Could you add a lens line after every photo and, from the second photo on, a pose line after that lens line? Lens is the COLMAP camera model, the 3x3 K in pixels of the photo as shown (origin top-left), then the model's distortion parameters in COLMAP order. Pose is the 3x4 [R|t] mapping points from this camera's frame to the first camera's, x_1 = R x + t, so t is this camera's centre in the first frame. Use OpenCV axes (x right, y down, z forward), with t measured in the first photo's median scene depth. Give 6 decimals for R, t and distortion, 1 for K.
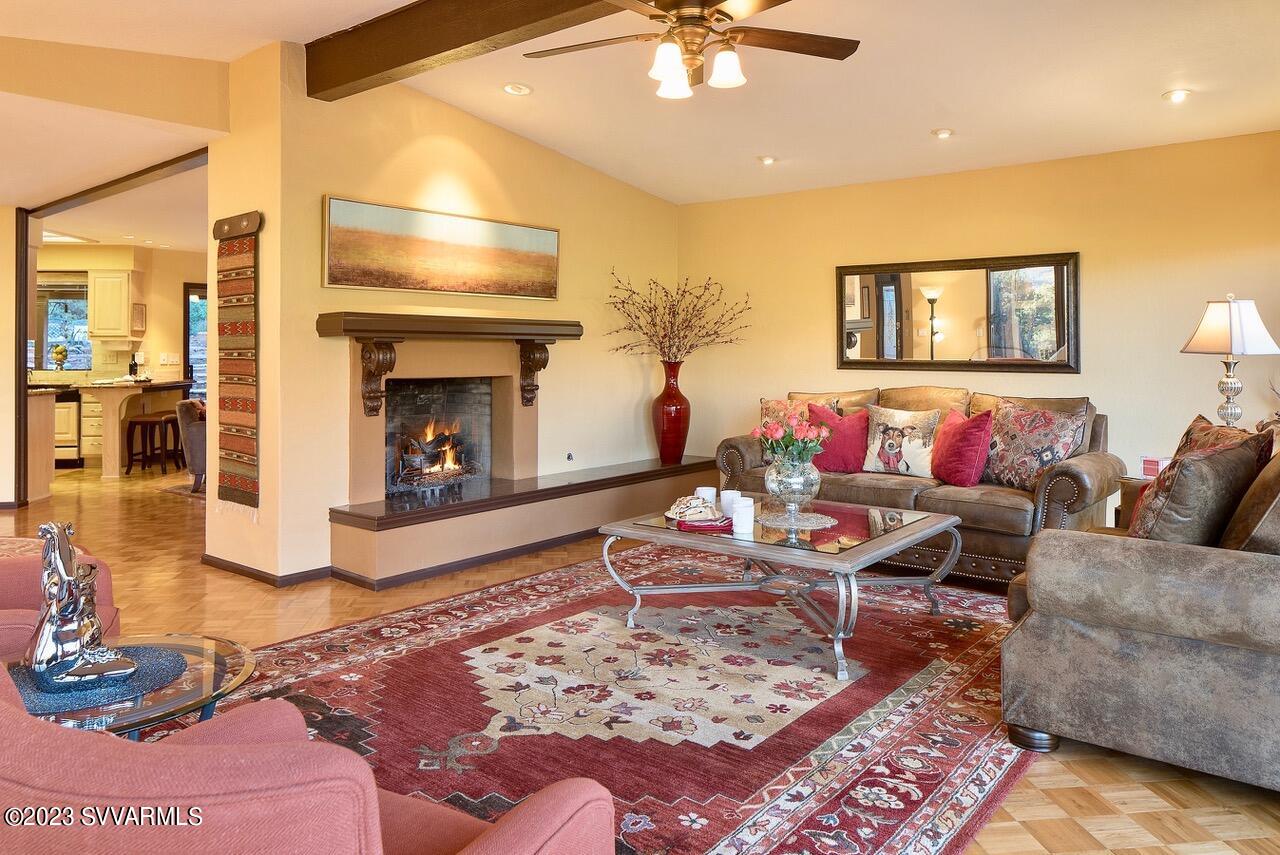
lens RADIAL K [[866.4, 0, 635.1], [0, 866.4, 433.5], [0, 0, 1]] dist [-0.005678, -0.007131]
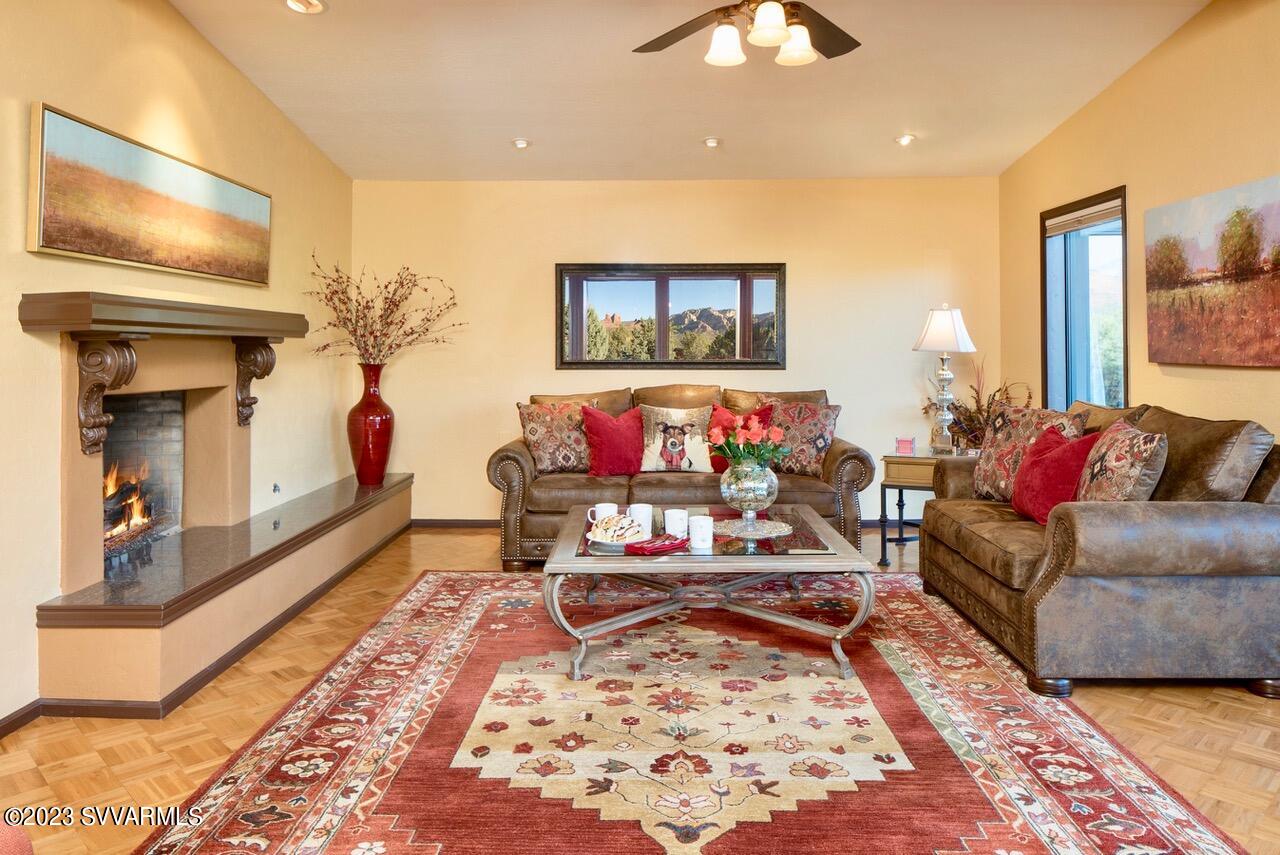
lens RADIAL K [[866.4, 0, 634.5], [0, 866.4, 421.1], [0, 0, 1]] dist [-0.005678, -0.007131]
pose [[0.791962, -0.053146, 0.608253, -0.488556], [0.062266, 0.998041, 0.006132, -0.030012], [-0.607387, 0.033017, 0.793719, 0.309005]]
